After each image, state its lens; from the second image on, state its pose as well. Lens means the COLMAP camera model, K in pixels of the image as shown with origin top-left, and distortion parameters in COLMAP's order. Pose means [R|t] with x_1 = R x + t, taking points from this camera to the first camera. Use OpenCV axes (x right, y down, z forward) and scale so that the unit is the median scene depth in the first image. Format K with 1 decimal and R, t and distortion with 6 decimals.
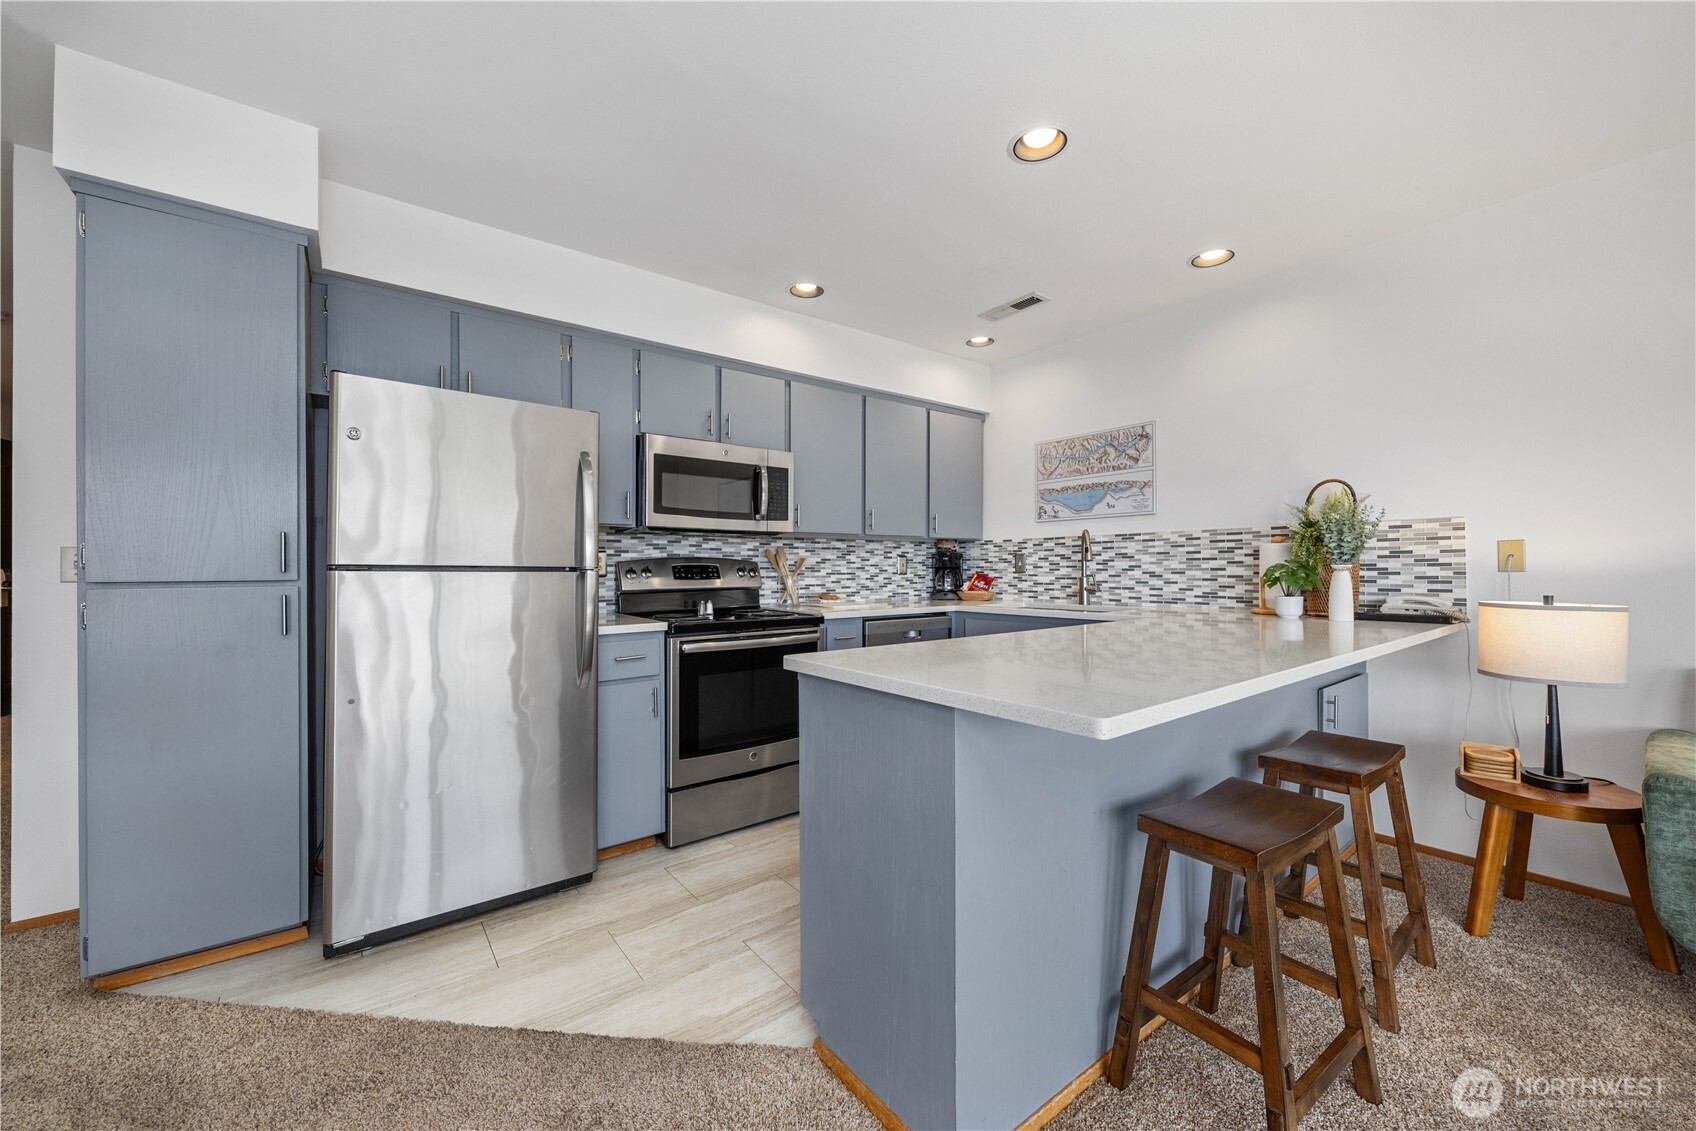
lens RADIAL K [[647.1, 0, 853.9], [0, 647.1, 566.7], [0, 0, 1]] dist [-0.008928, -0.000008]
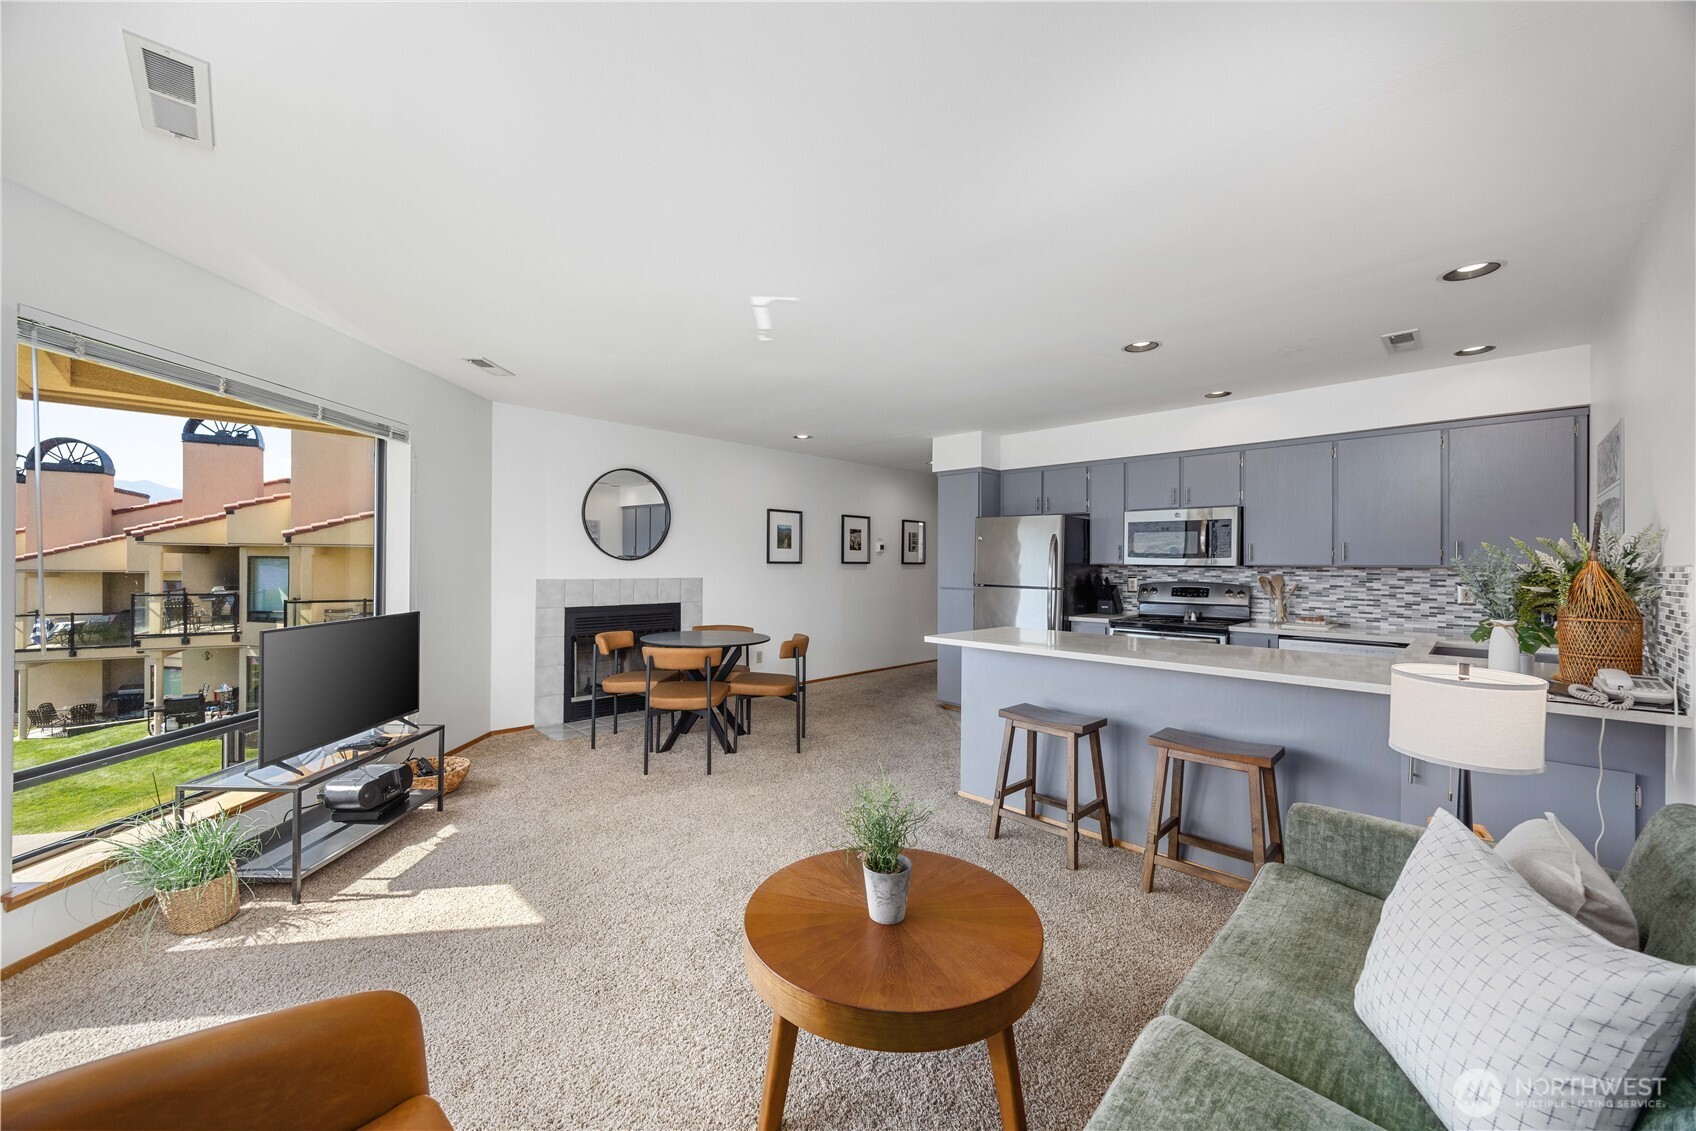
lens RADIAL K [[647.1, 0, 845.6], [0, 647.1, 559.4], [0, 0, 1]] dist [-0.008928, -0.000008]
pose [[0.139385, 0.001790, -0.990237, 0.981354], [-0.006226, 0.999980, 0.000931, -0.055068], [0.990219, 0.006036, 0.139394, 0.003666]]
